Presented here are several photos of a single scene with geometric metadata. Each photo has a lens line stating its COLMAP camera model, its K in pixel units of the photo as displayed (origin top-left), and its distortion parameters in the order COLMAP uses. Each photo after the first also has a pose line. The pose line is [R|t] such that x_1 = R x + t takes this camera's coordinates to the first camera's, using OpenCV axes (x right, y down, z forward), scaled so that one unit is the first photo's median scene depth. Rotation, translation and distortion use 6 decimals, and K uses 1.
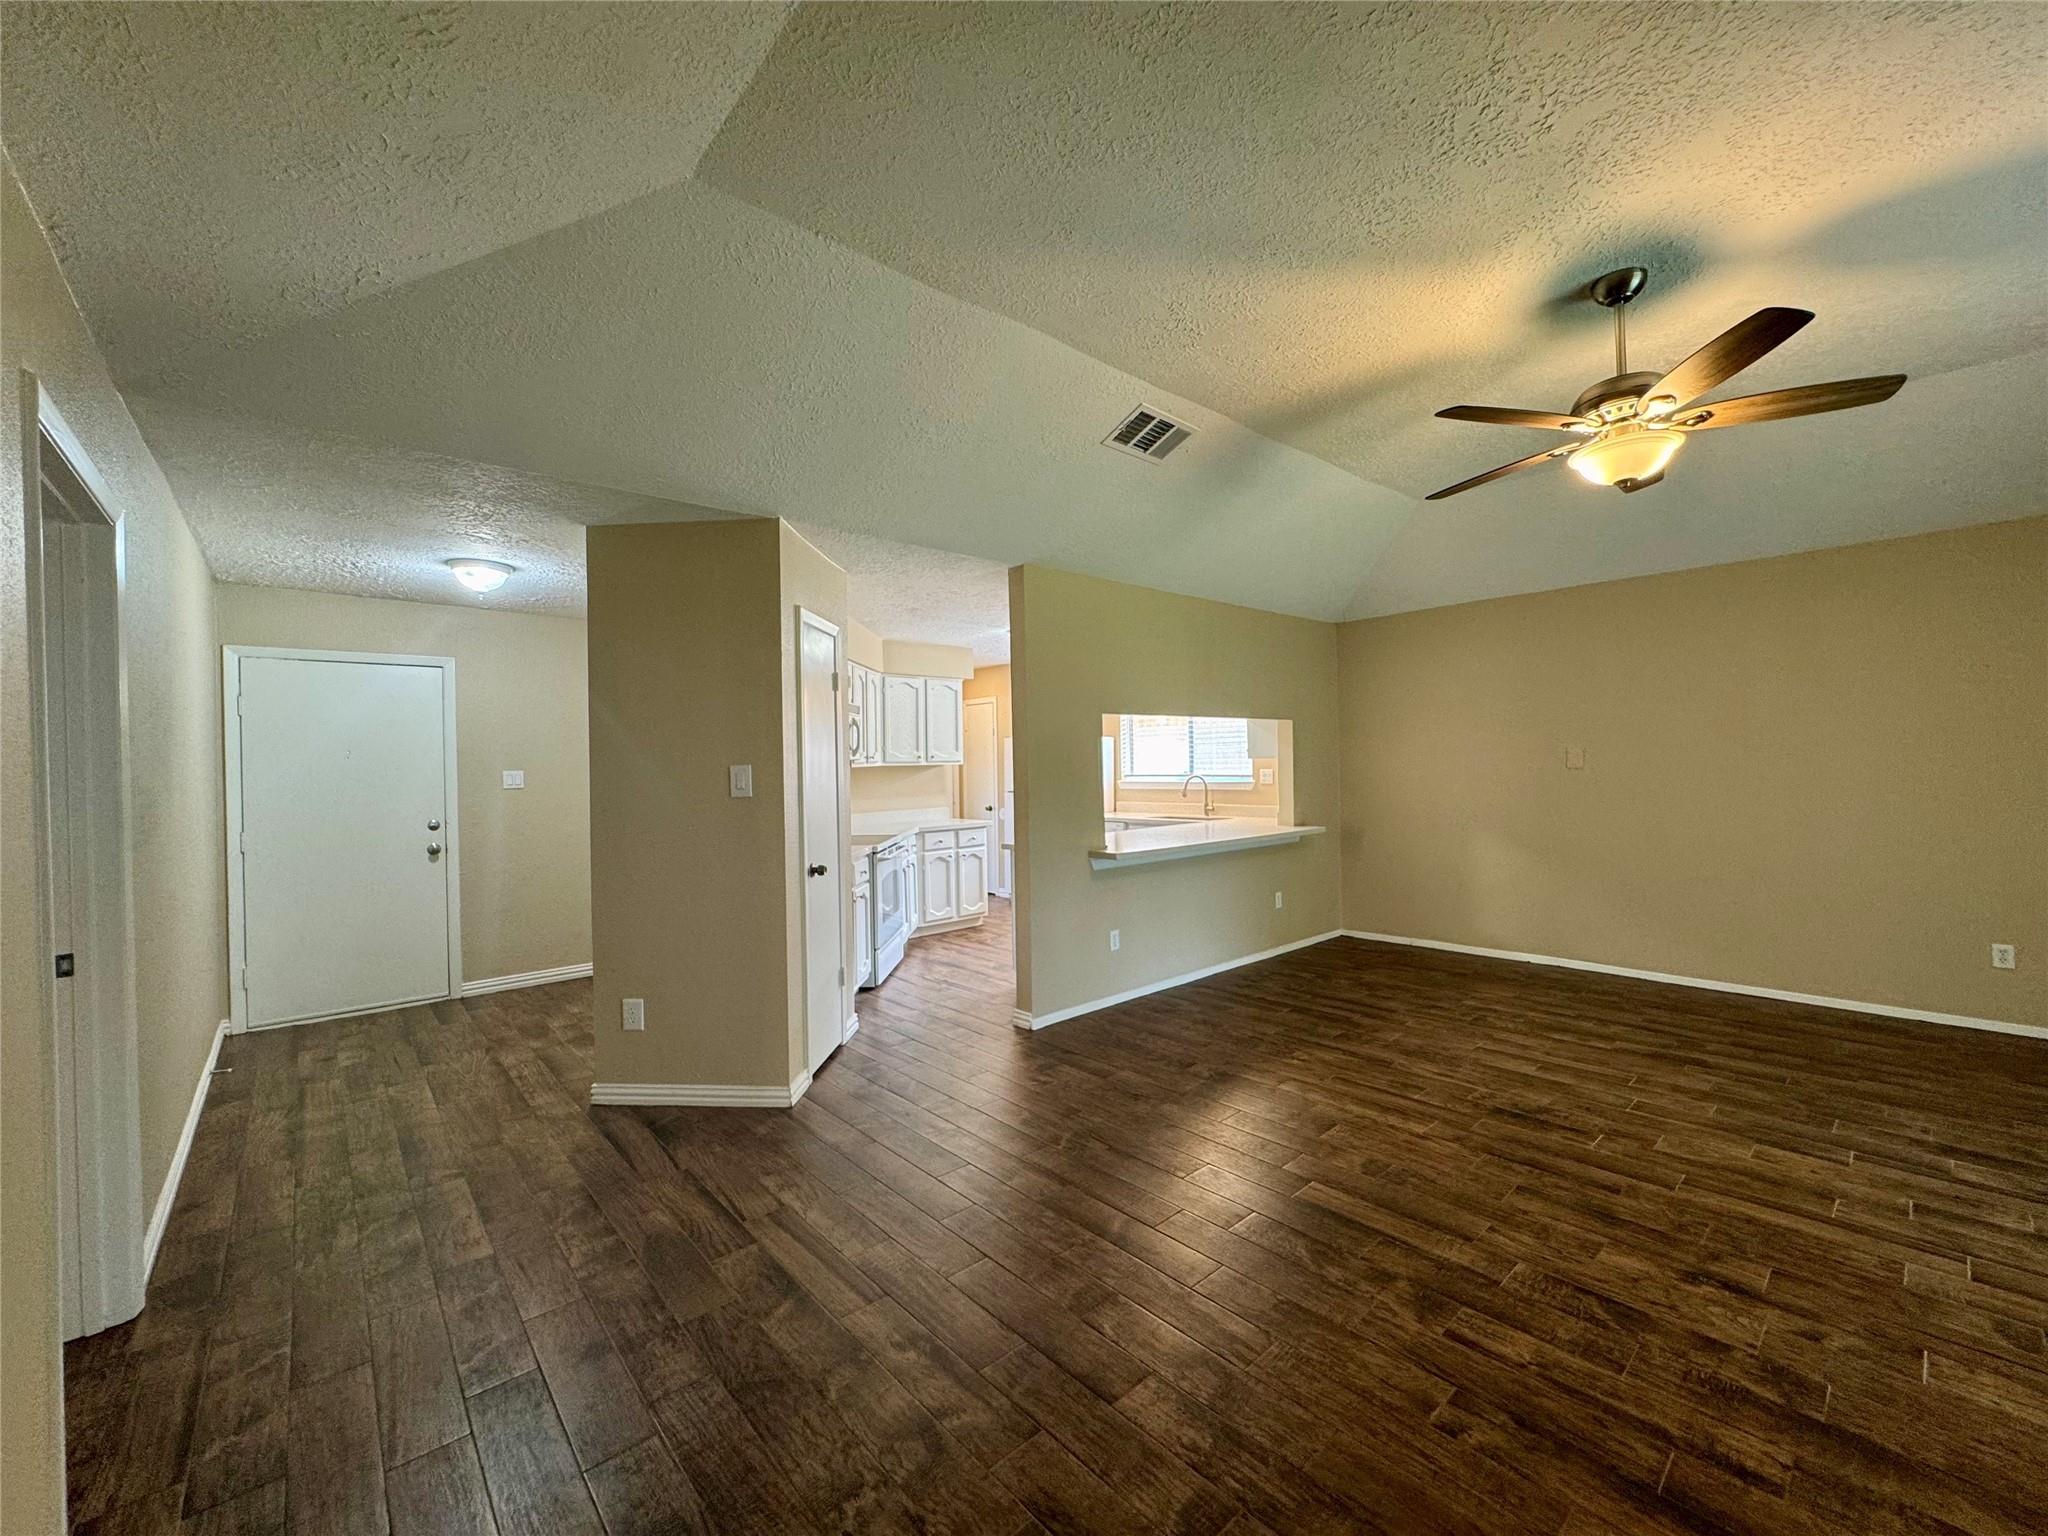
lens RADIAL K [[816.3, 0, 1020.1], [0, 816.3, 766.4], [0, 0, 1]] dist [-0.003332, 0.000301]
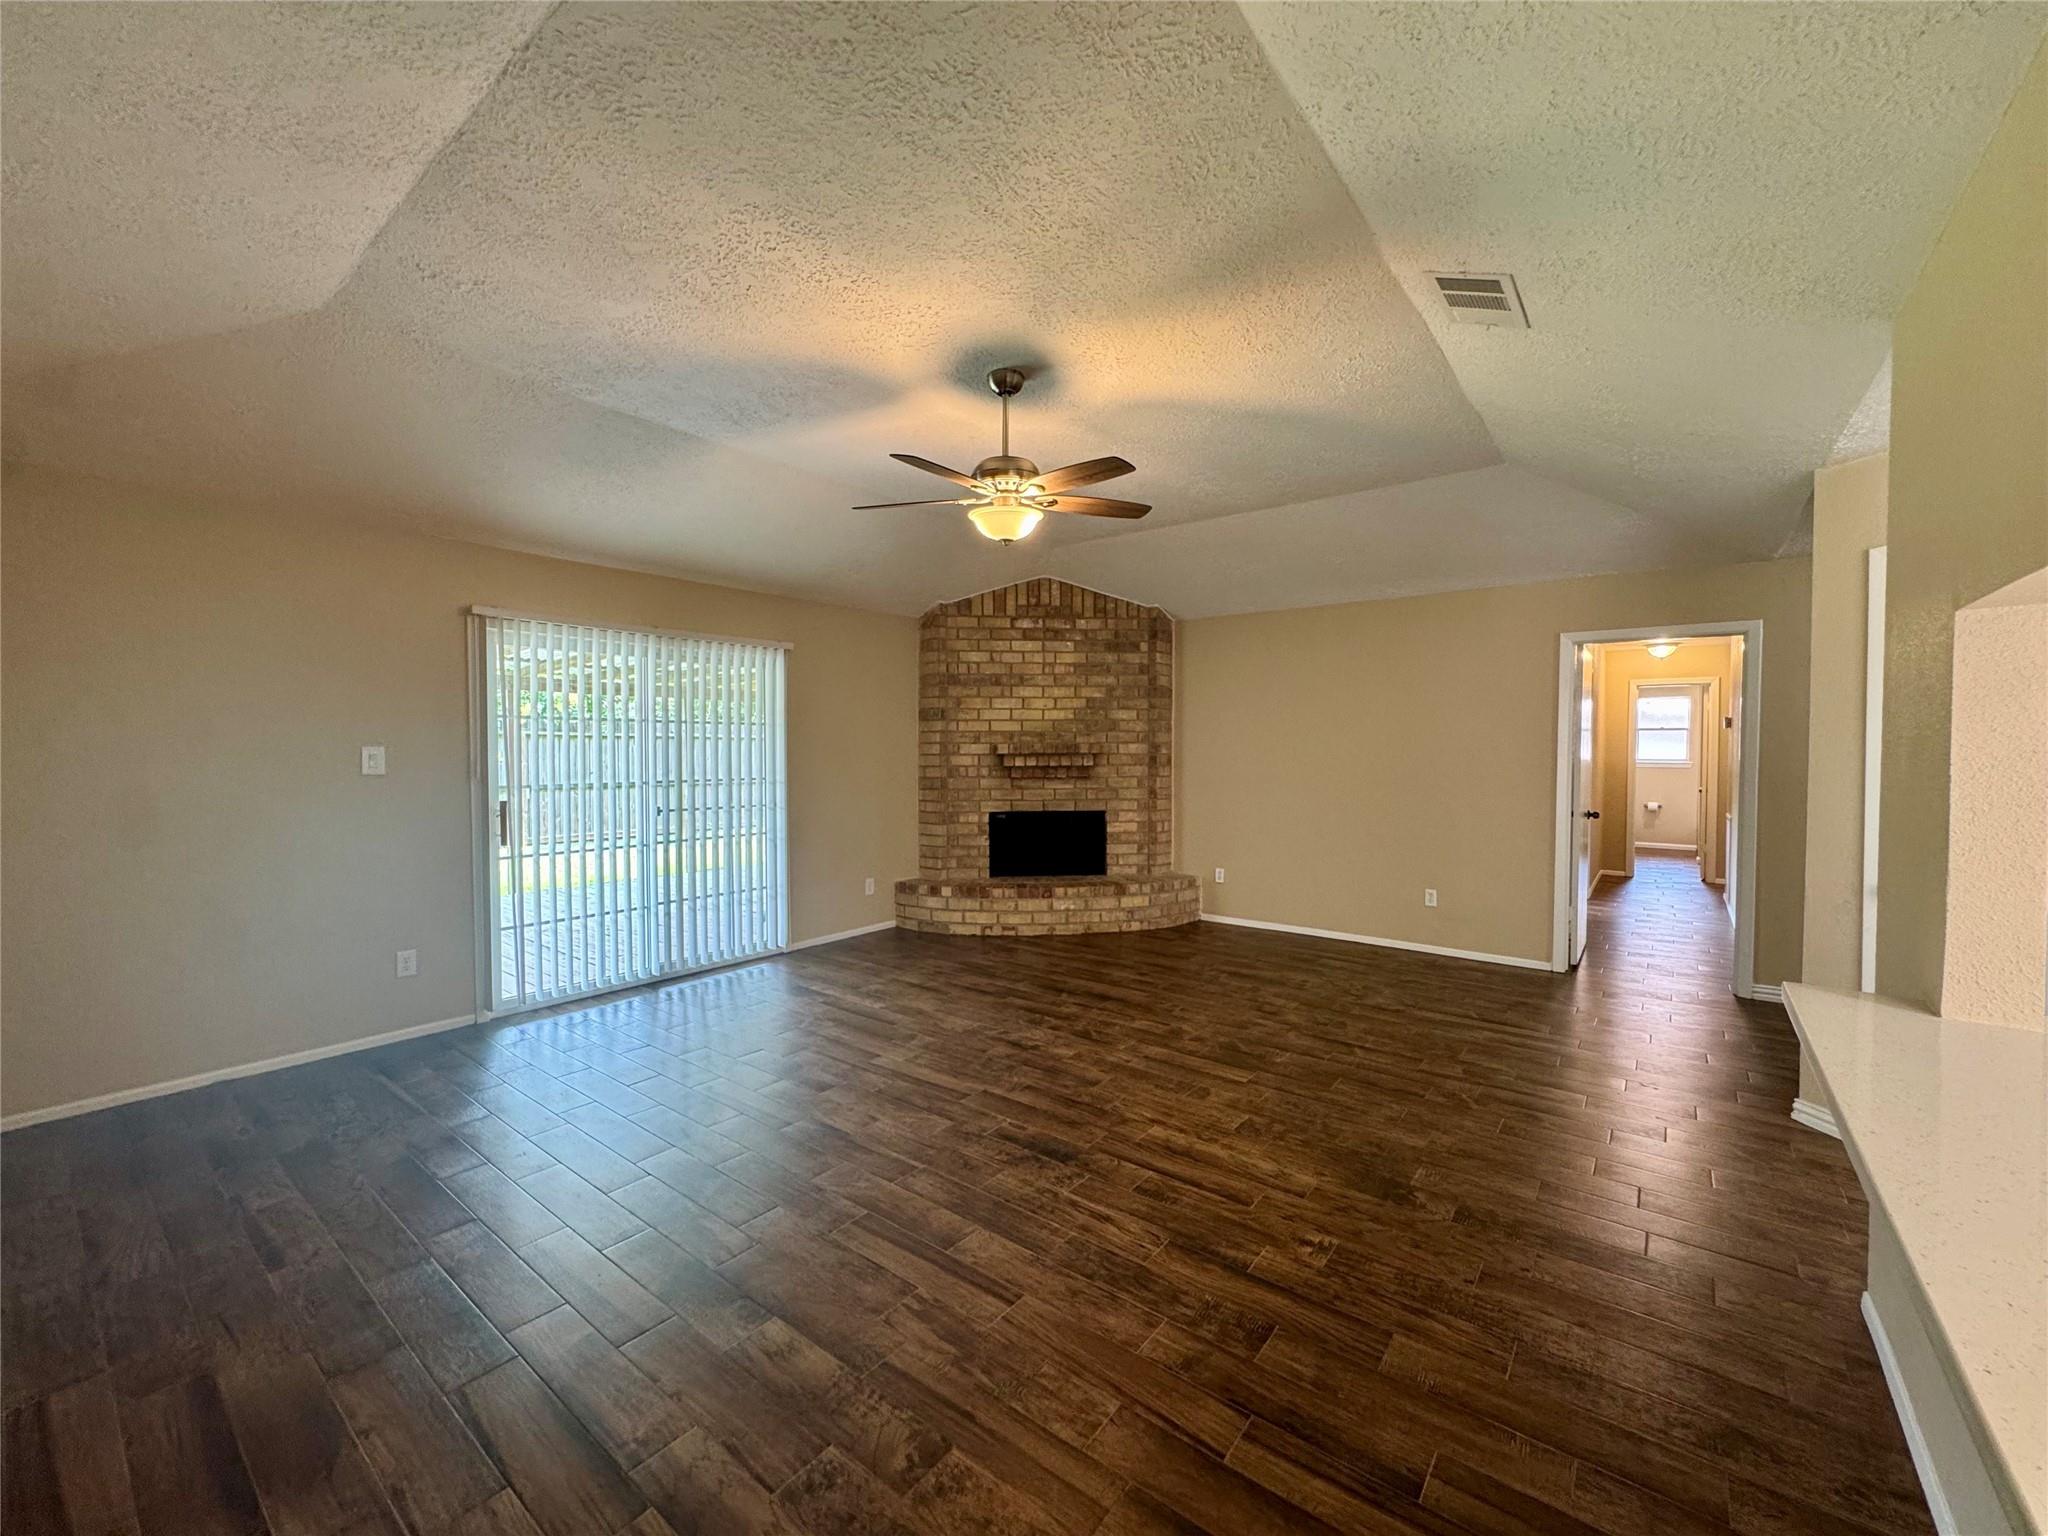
lens RADIAL K [[816.3, 0, 1030.8], [0, 816.3, 765.7], [0, 0, 1]] dist [-0.003332, 0.000301]
pose [[-0.980834, 0.027865, -0.192841, 0.847403], [0.022399, 0.999285, 0.030468, -0.030605], [0.193552, 0.025564, -0.980757, 1.999354]]
